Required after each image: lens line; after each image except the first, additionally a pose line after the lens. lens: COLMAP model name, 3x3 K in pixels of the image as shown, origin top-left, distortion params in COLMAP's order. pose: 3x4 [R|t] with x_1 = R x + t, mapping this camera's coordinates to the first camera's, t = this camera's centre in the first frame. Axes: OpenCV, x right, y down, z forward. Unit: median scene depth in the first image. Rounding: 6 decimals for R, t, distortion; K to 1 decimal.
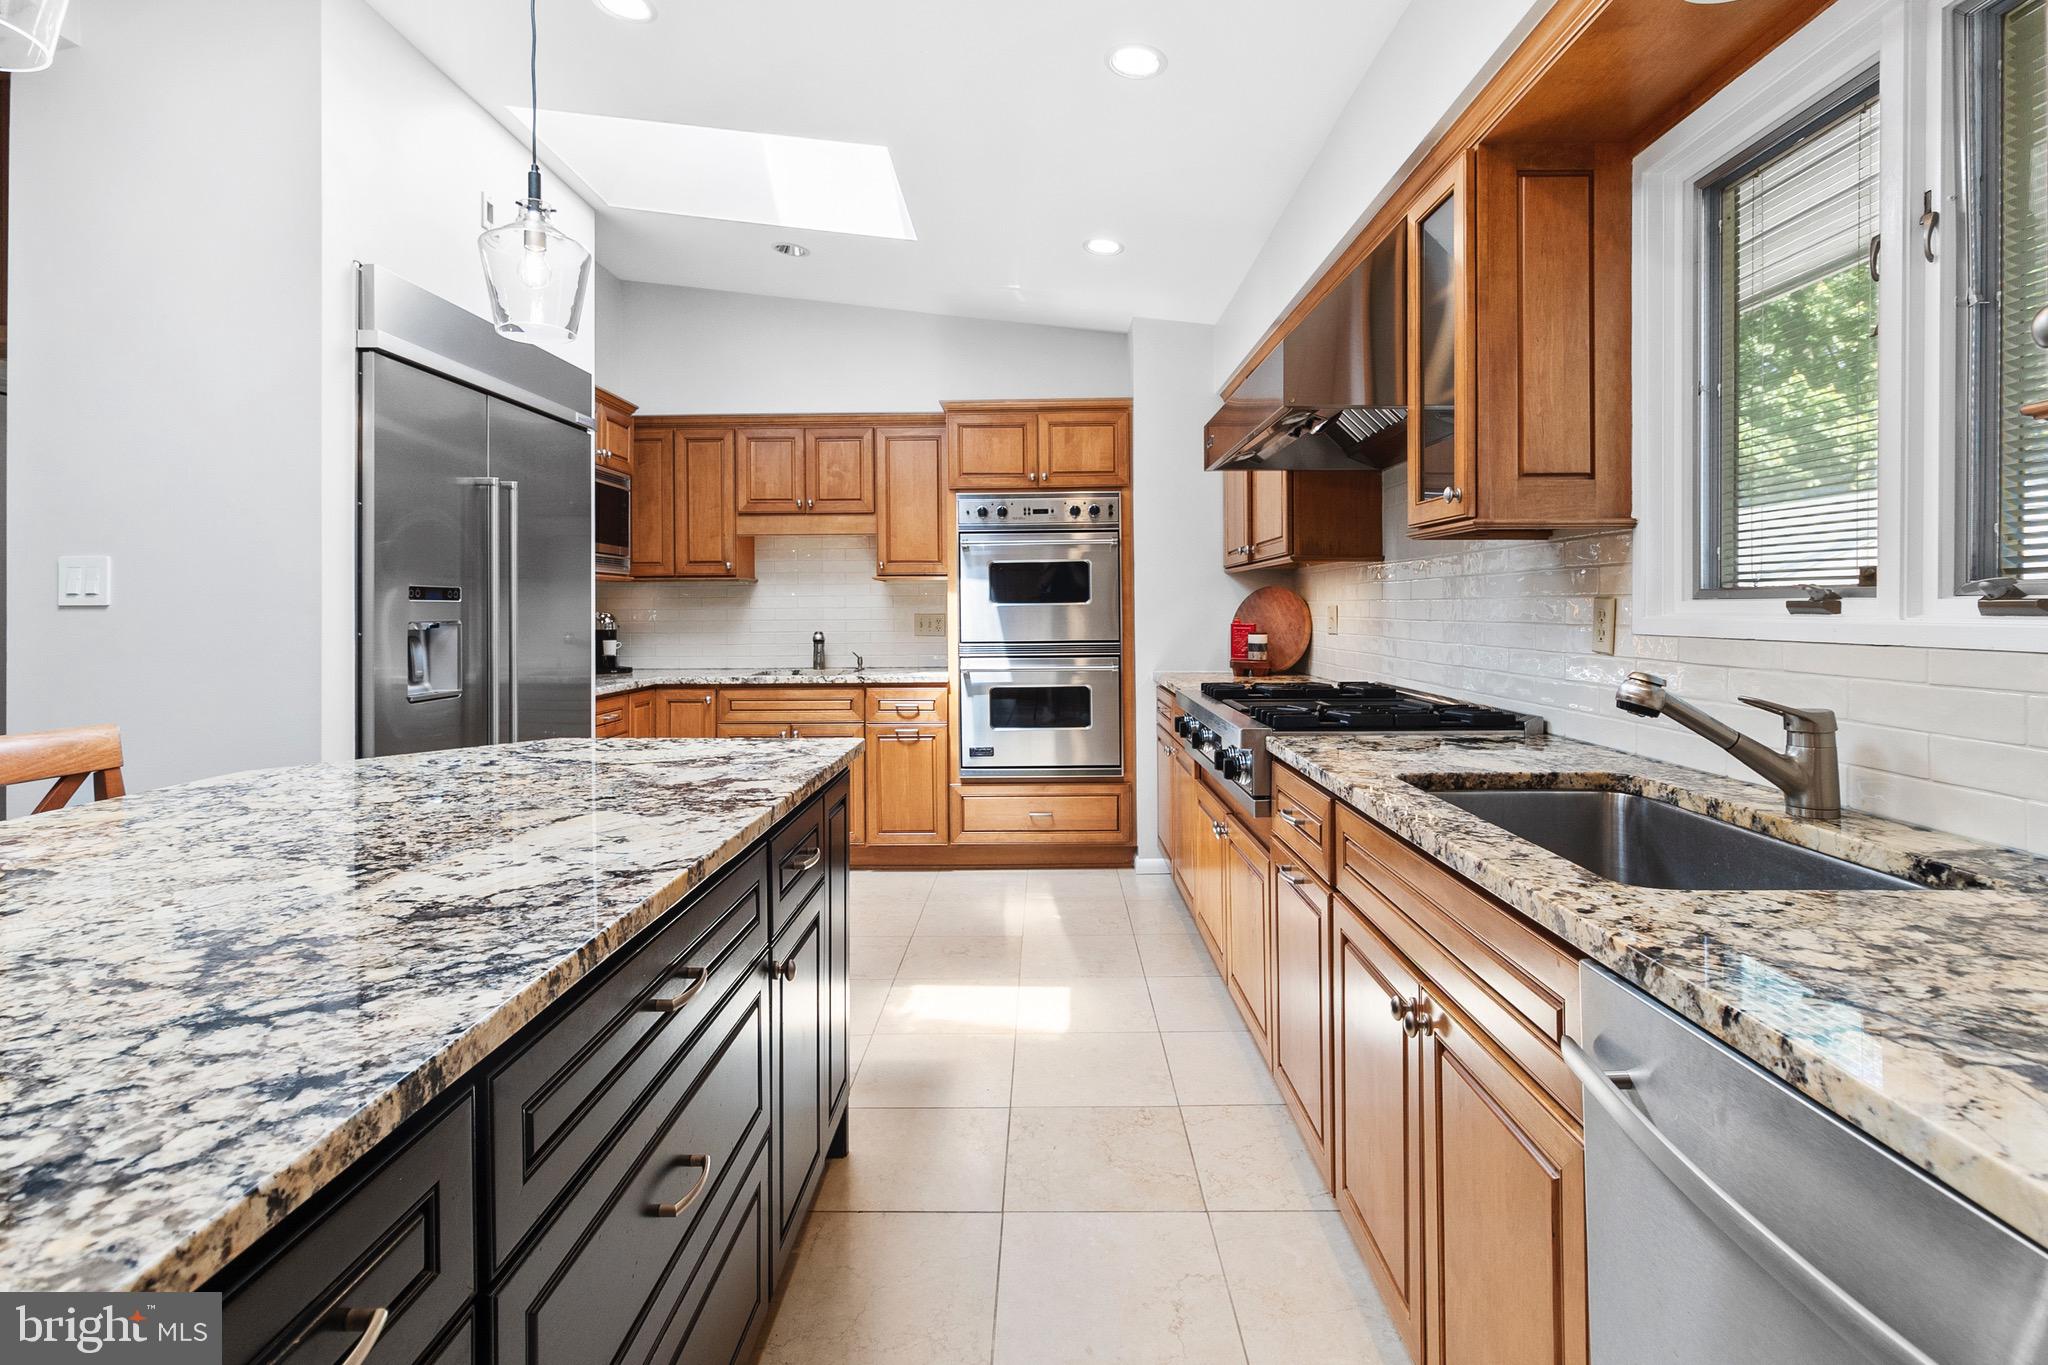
lens RADIAL K [[972.1, 0, 1023.4], [0, 972.1, 598.5], [0, 0, 1]] dist [0.001185, 0.000128]
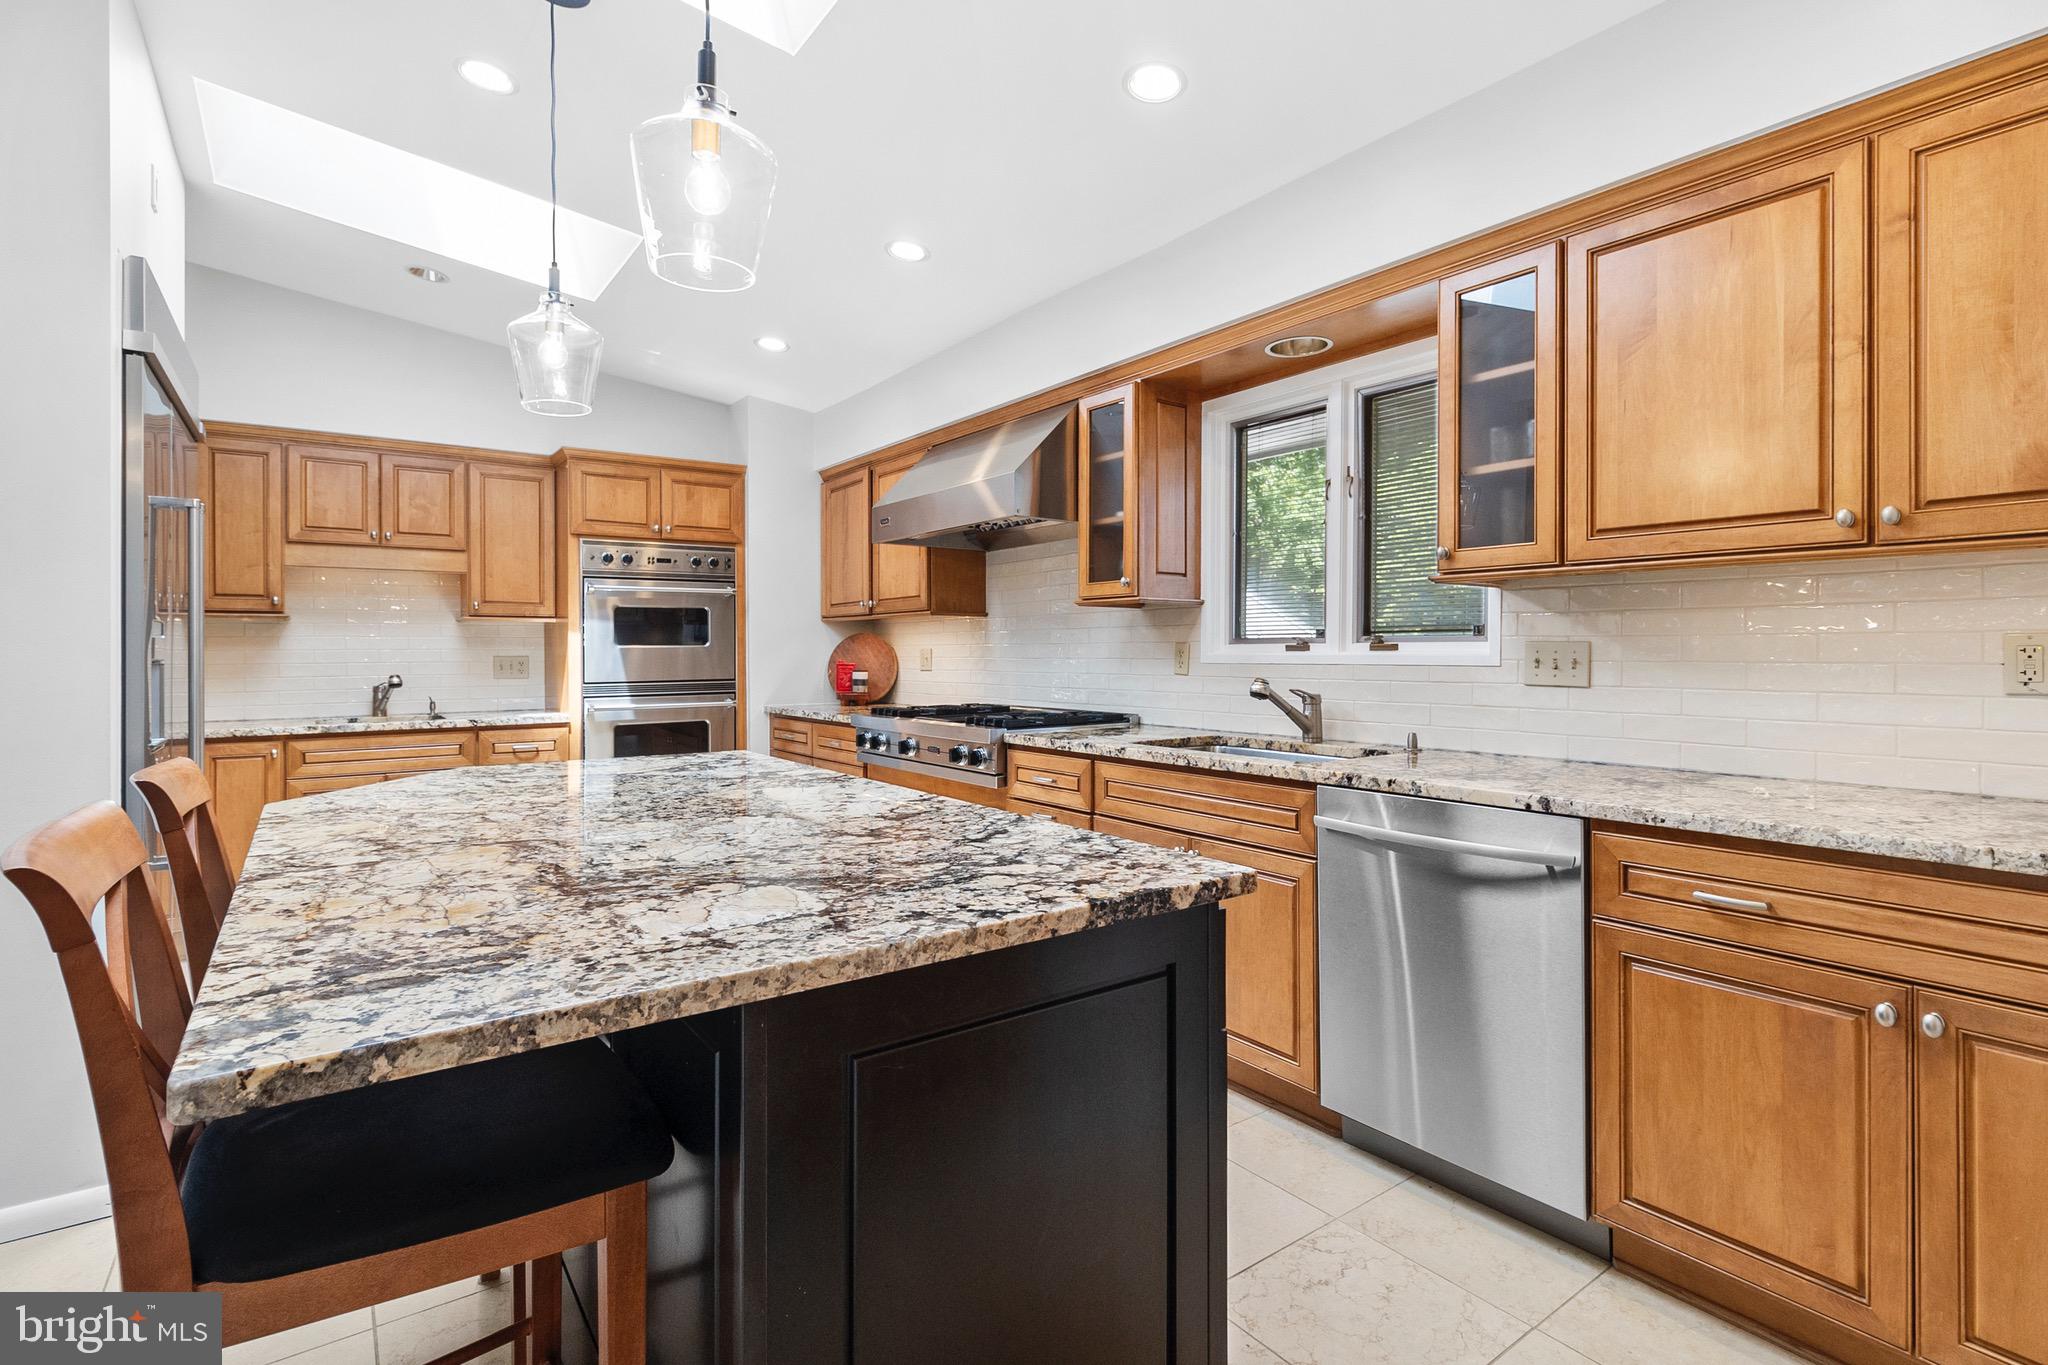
lens RADIAL K [[980.1, 0, 1025.2], [0, 980.1, 644.6], [0, 0, 1]] dist [-0.000972, -0.000351]
pose [[0.797887, 0.007317, 0.602763, -0.318053], [-0.006902, 0.999972, -0.003001, 0.004306], [-0.602767, -0.001766, 0.797915, -0.114579]]
